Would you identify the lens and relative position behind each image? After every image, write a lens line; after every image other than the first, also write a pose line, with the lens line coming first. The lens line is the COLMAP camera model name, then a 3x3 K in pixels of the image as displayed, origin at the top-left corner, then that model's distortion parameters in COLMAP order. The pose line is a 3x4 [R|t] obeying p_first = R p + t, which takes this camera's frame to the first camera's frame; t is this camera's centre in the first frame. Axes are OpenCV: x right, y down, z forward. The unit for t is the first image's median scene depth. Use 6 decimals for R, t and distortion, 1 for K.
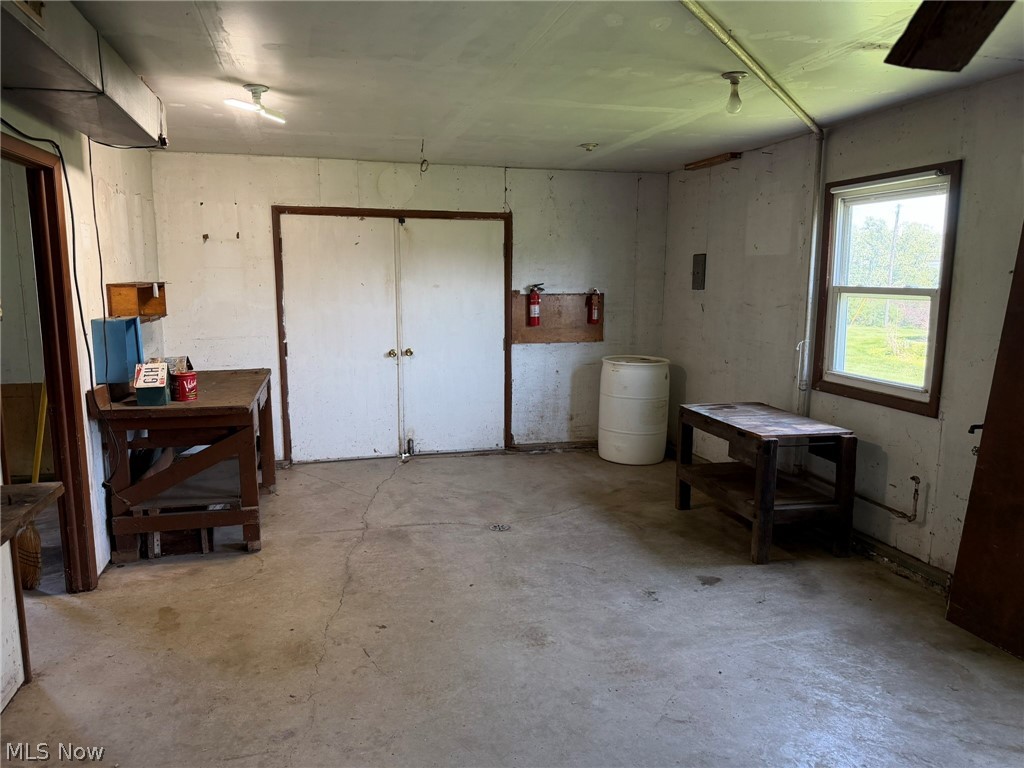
lens RADIAL K [[718.9, 0, 512.0], [0, 718.9, 384.0], [0, 0, 1]] dist [0.001603, 0.001069]
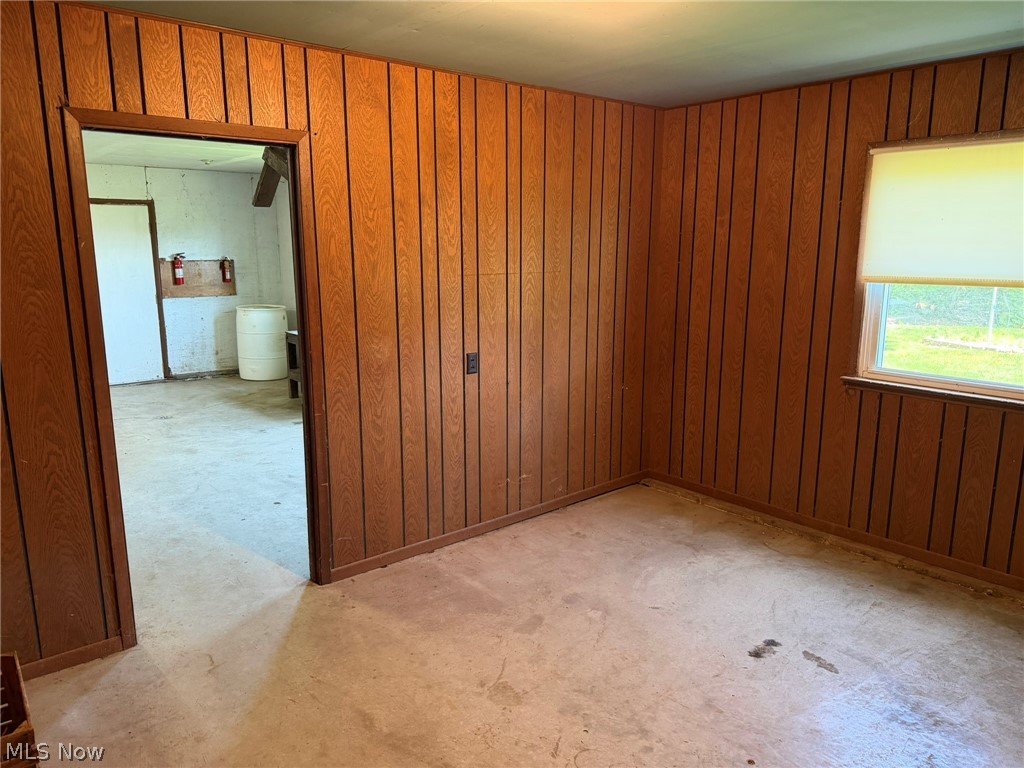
lens RADIAL K [[718.9, 0, 512.0], [0, 718.9, 384.0], [0, 0, 1]] dist [0.001603, 0.001069]
pose [[0.900790, -0.084278, 0.425998, 0.001583], [0.064322, 0.996060, 0.061046, 0.062452], [-0.429464, -0.027589, 0.902662, -0.488252]]
